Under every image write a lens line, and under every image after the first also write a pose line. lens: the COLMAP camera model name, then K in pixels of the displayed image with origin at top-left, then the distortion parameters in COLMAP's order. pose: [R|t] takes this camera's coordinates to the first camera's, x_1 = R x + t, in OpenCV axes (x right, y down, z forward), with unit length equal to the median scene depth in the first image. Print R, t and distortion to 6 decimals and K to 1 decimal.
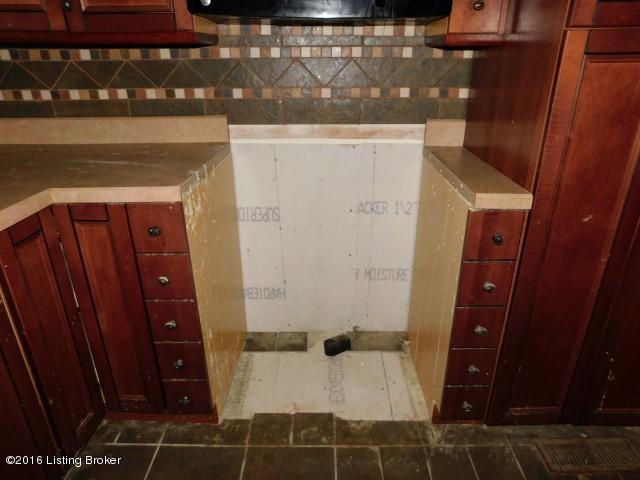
lens RADIAL K [[419.6, 0, 317.9], [0, 419.6, 236.6], [0, 0, 1]] dist [-0.045769, 0.007075]
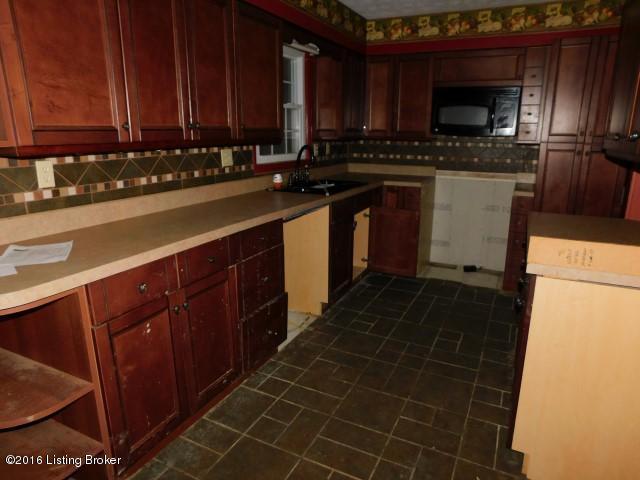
lens RADIAL K [[419.6, 0, 321.8], [0, 419.6, 240.5], [0, 0, 1]] dist [-0.045769, 0.007075]
pose [[0.904700, 0.114991, -0.410238, 0.272107], [-0.181442, 0.975194, -0.126785, 0.645246], [0.385483, 0.189137, 0.903122, -1.607208]]
